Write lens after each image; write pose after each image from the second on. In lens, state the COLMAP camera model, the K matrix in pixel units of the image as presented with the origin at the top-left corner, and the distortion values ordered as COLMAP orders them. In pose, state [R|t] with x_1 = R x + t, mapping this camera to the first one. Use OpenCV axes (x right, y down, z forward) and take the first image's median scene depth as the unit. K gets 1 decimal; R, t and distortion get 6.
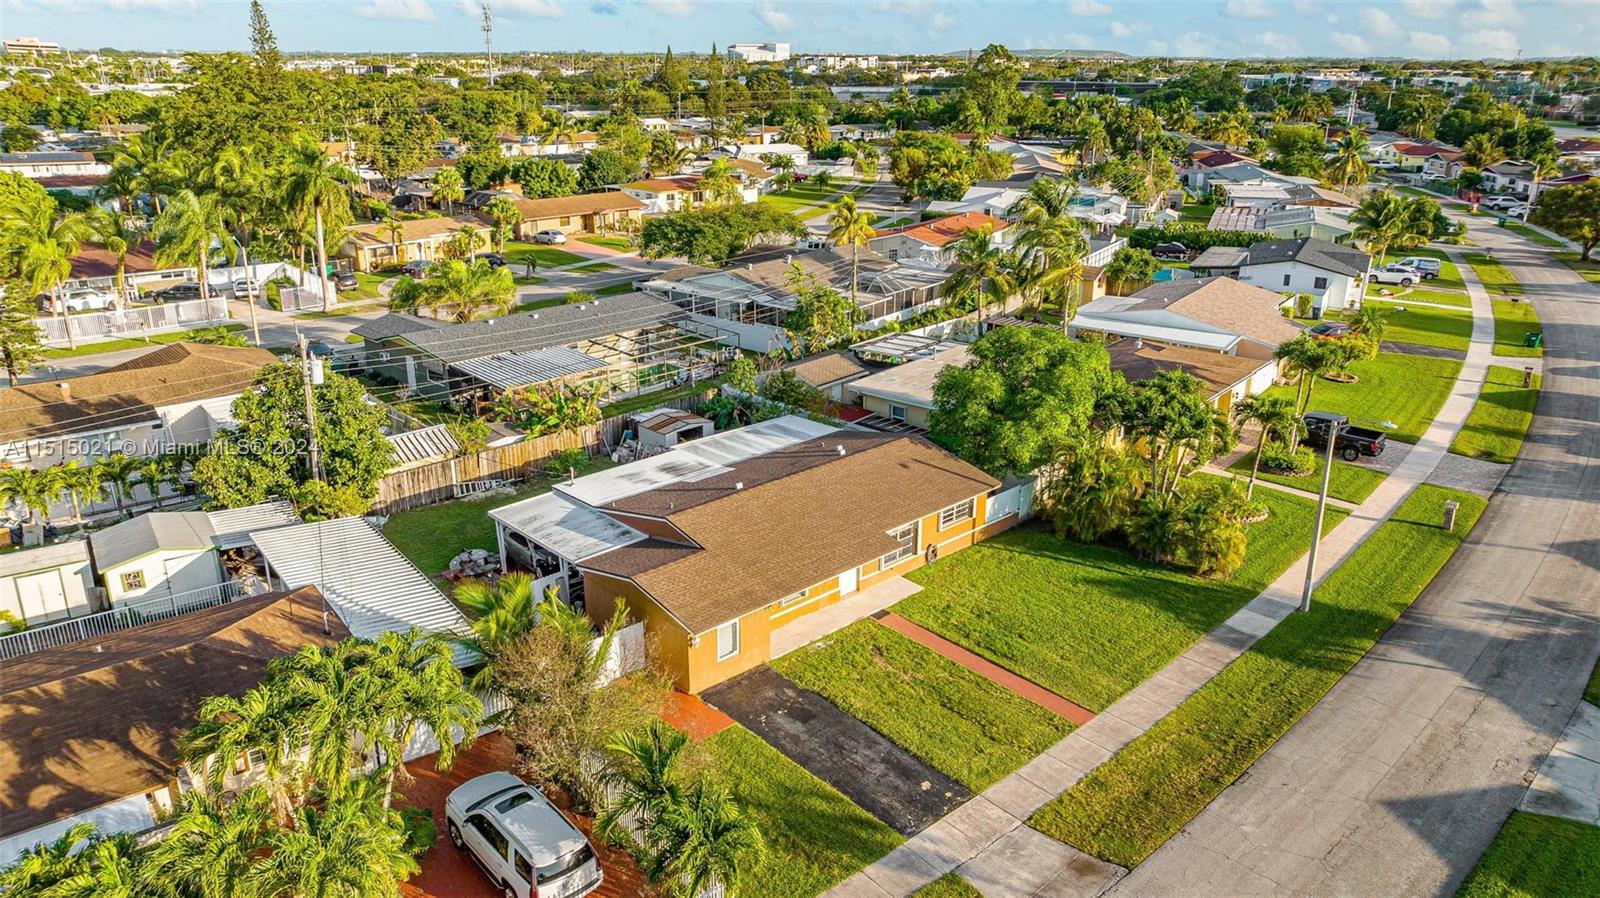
lens RADIAL K [[1122.4, 0, 800.0], [0, 1122.4, 449.0], [0, 0, 1]] dist [-0.015772, 0.000947]
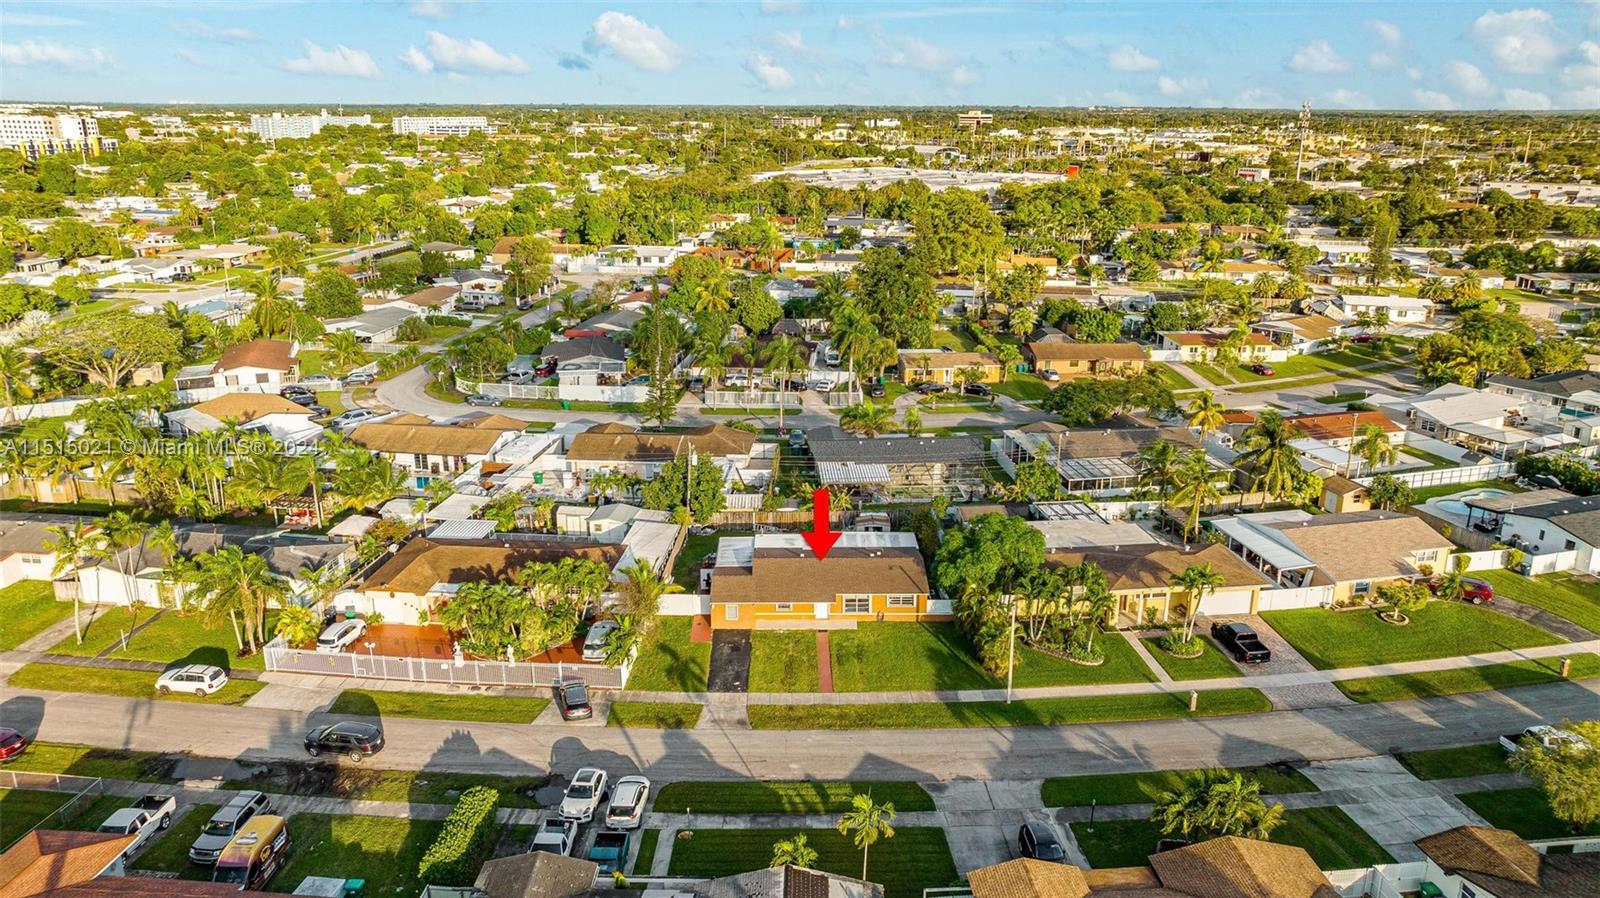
lens RADIAL K [[1122.4, 0, 800.0], [0, 1122.4, 449.0], [0, 0, 1]] dist [-0.015772, 0.000947]
pose [[0.734908, 0.197855, -0.648663, 1.372964], [-0.224917, 0.973468, 0.042105, -0.269454], [0.639783, 0.114952, 0.759911, -0.676324]]
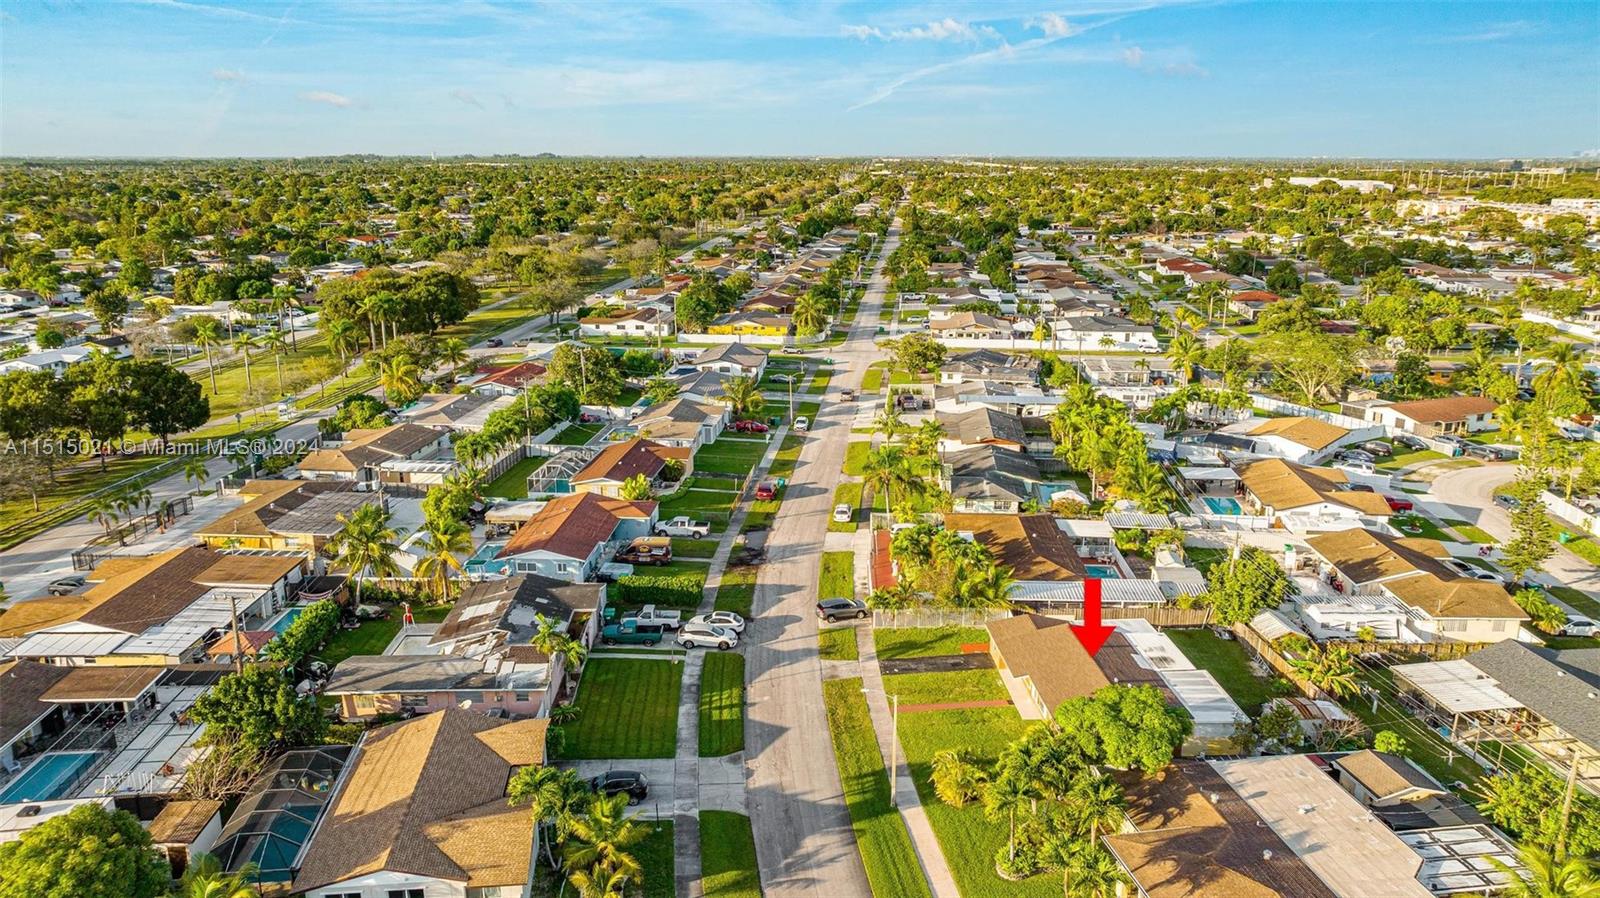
lens RADIAL K [[1122.4, 0, 800.0], [0, 1122.4, 449.0], [0, 0, 1]] dist [-0.015772, 0.000947]
pose [[-0.639786, 0.194108, -0.743637, 1.771233], [-0.260097, 0.855802, 0.447160, -1.071184], [0.723203, 0.479504, -0.497043, 1.554168]]
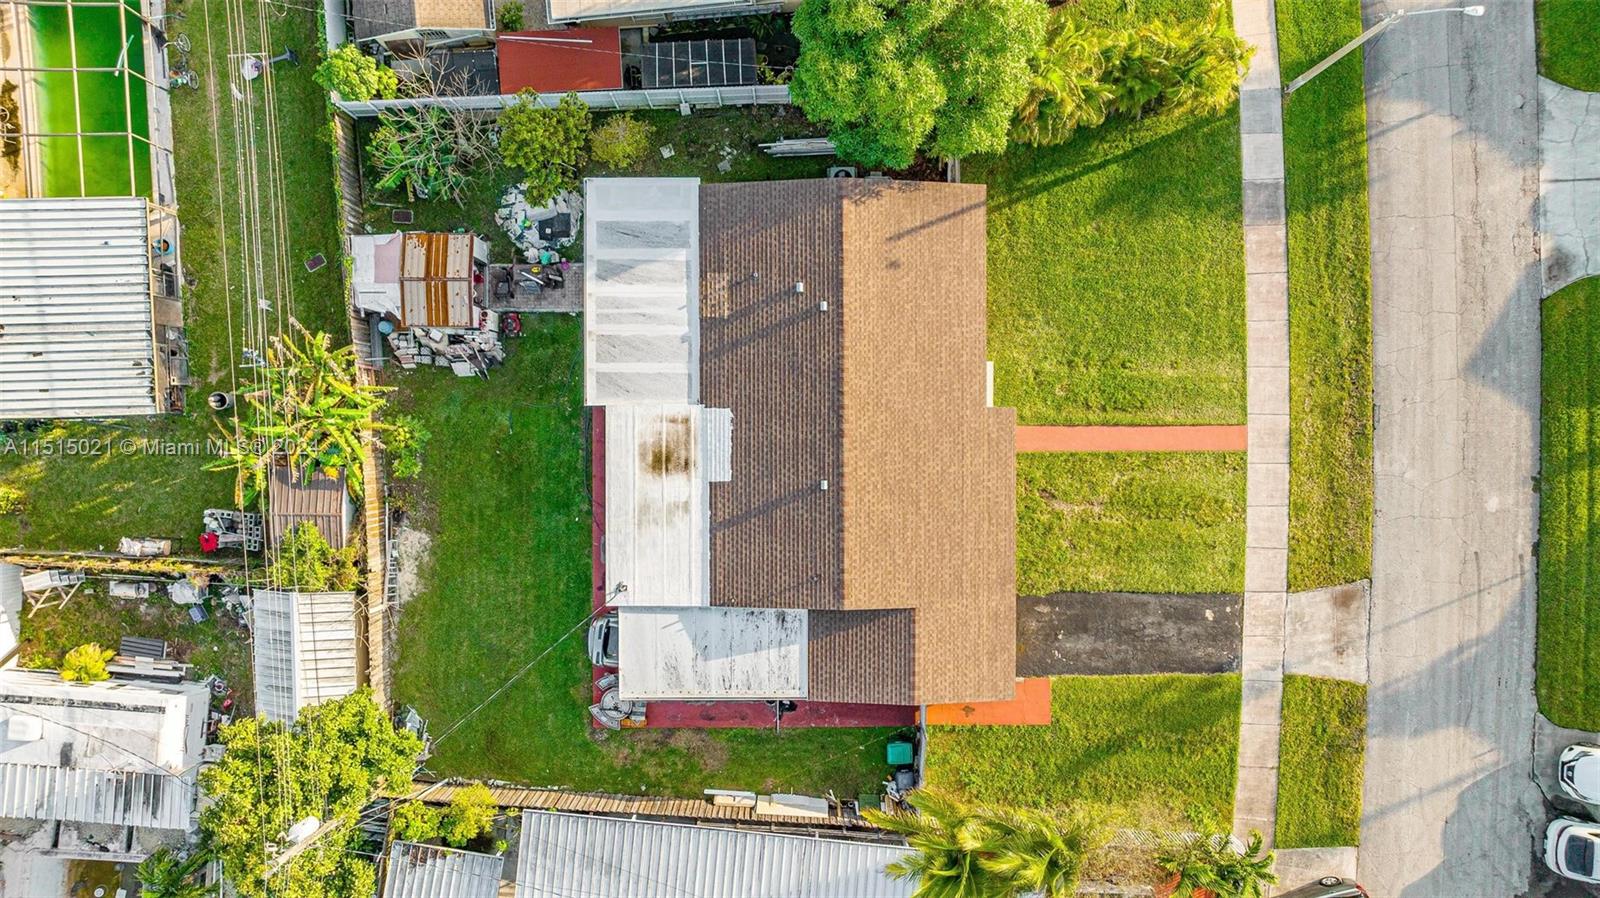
lens RADIAL K [[1122.4, 0, 800.0], [0, 1122.4, 449.0], [0, 0, 1]] dist [-0.015772, 0.000947]
pose [[0.686054, -0.727506, -0.008051, -0.044453], [0.240858, 0.216666, 0.946067, -0.822814], [-0.686525, -0.650993, 0.323870, 0.825757]]
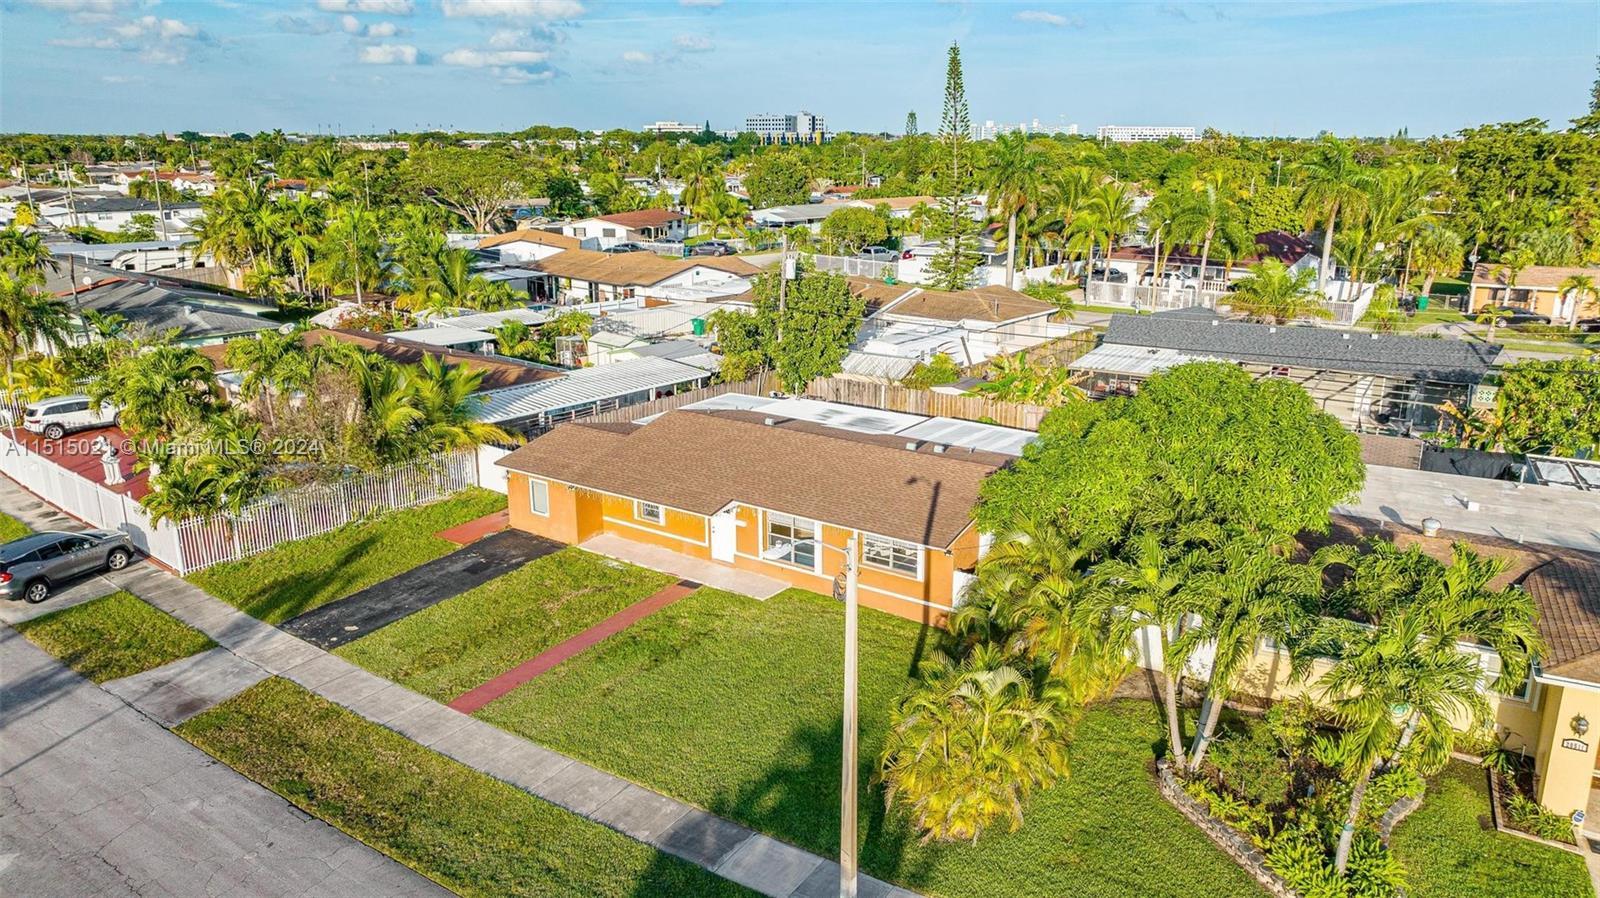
lens RADIAL K [[1122.4, 0, 800.0], [0, 1122.4, 449.0], [0, 0, 1]] dist [-0.015772, 0.000947]
pose [[0.202882, 0.258138, -0.944565, 0.883089], [-0.327803, 0.926874, 0.182895, -0.131468], [0.922705, 0.272525, 0.272664, 0.845430]]
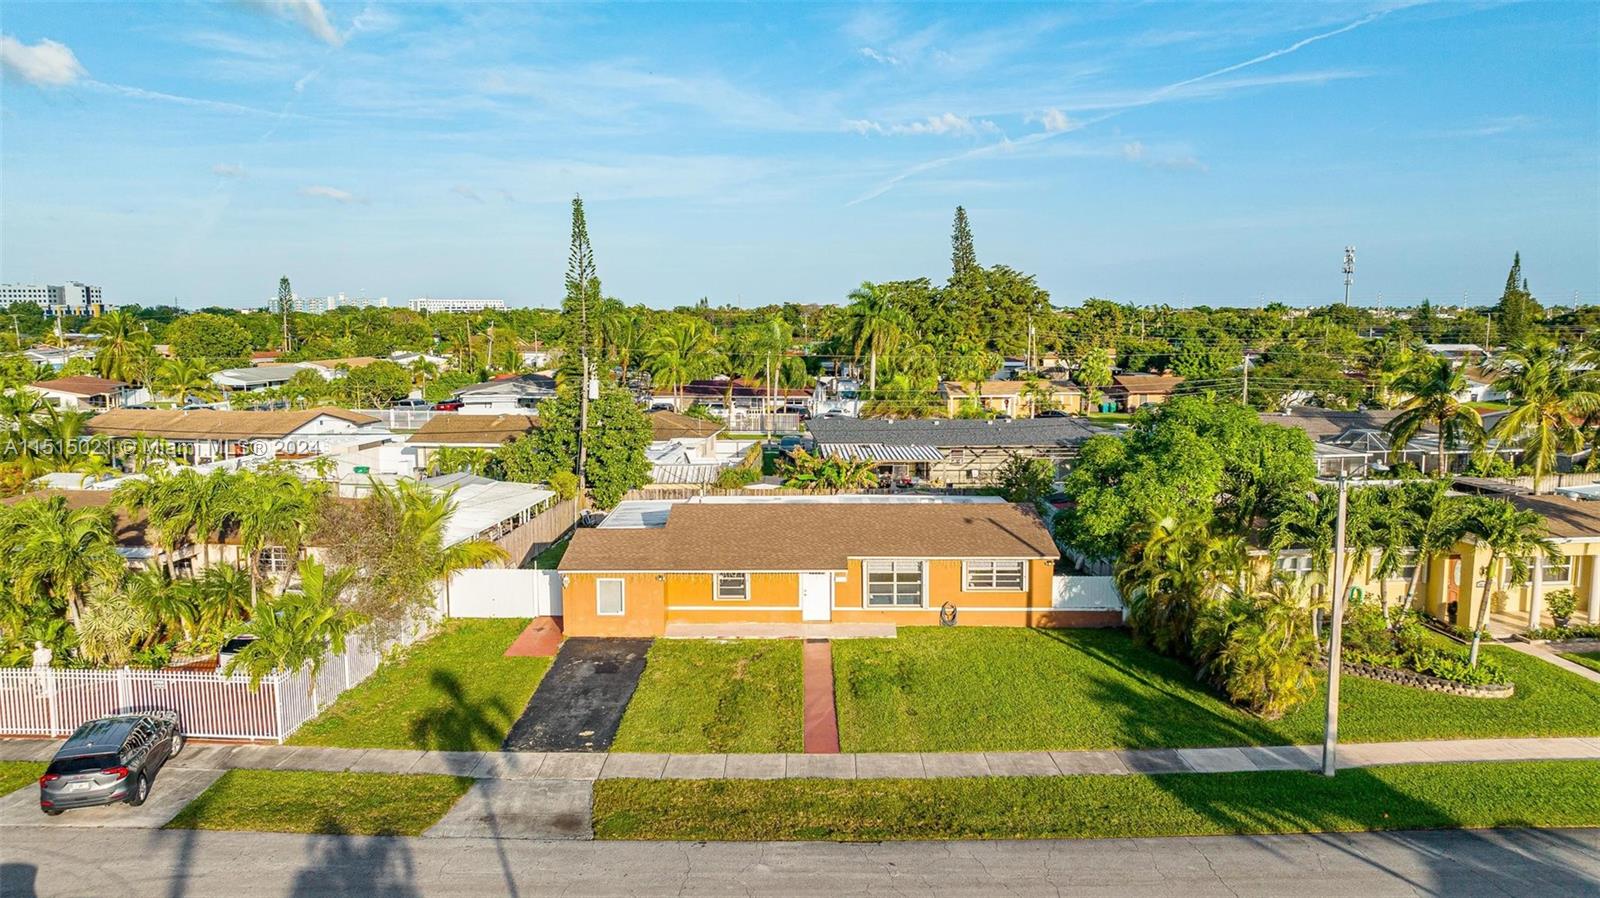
lens RADIAL K [[1122.4, 0, 800.0], [0, 1122.4, 449.0], [0, 0, 1]] dist [-0.015772, 0.000947]
pose [[0.723561, 0.077689, -0.685874, 0.696024], [-0.225779, 0.965625, -0.128808, 0.121085], [0.652290, 0.248057, 0.716230, 0.308746]]
